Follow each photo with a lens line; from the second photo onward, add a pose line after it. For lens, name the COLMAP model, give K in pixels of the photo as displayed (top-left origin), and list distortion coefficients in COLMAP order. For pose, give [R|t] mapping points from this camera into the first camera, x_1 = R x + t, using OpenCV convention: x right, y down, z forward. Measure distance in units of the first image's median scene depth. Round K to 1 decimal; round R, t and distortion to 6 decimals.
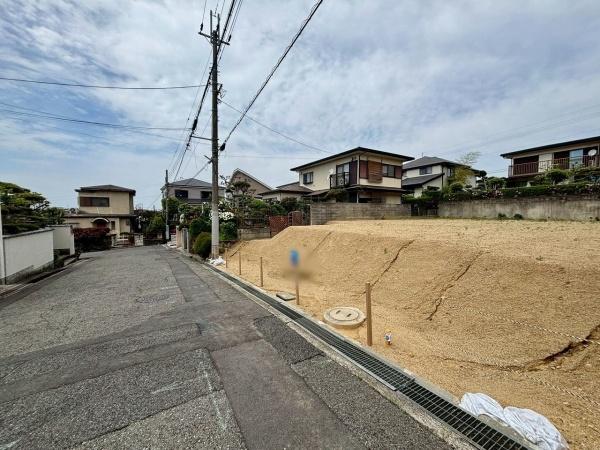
lens RADIAL K [[242.6, 0, 299.8], [0, 242.6, 222.1], [0, 0, 1]] dist [0.000404, 0.000698]
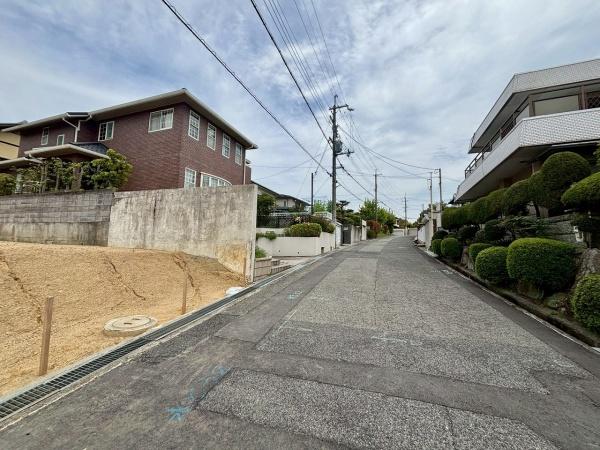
lens RADIAL K [[241.8, 0, 300.3], [0, 241.8, 221.9], [0, 0, 1]] dist [0.000383, 0.001273]
pose [[-0.687074, 0.055098, 0.724495, -0.228763], [0.000040, 0.997124, -0.075794, 0.016550], [-0.726588, -0.052047, -0.685100, 0.286060]]
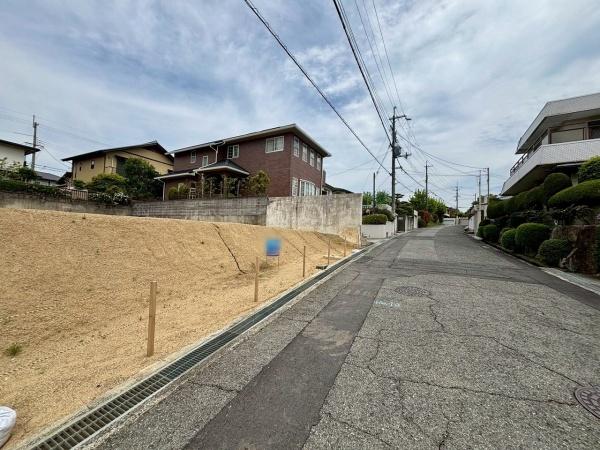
lens RADIAL K [[241.8, 0, 300.5], [0, 241.8, 223.1], [0, 0, 1]] dist [0.000383, 0.001273]
pose [[-0.559064, 0.020223, 0.828878, -0.371052], [-0.004820, 0.999606, -0.027640, 0.031328], [-0.829110, -0.019448, -0.558747, 0.607266]]
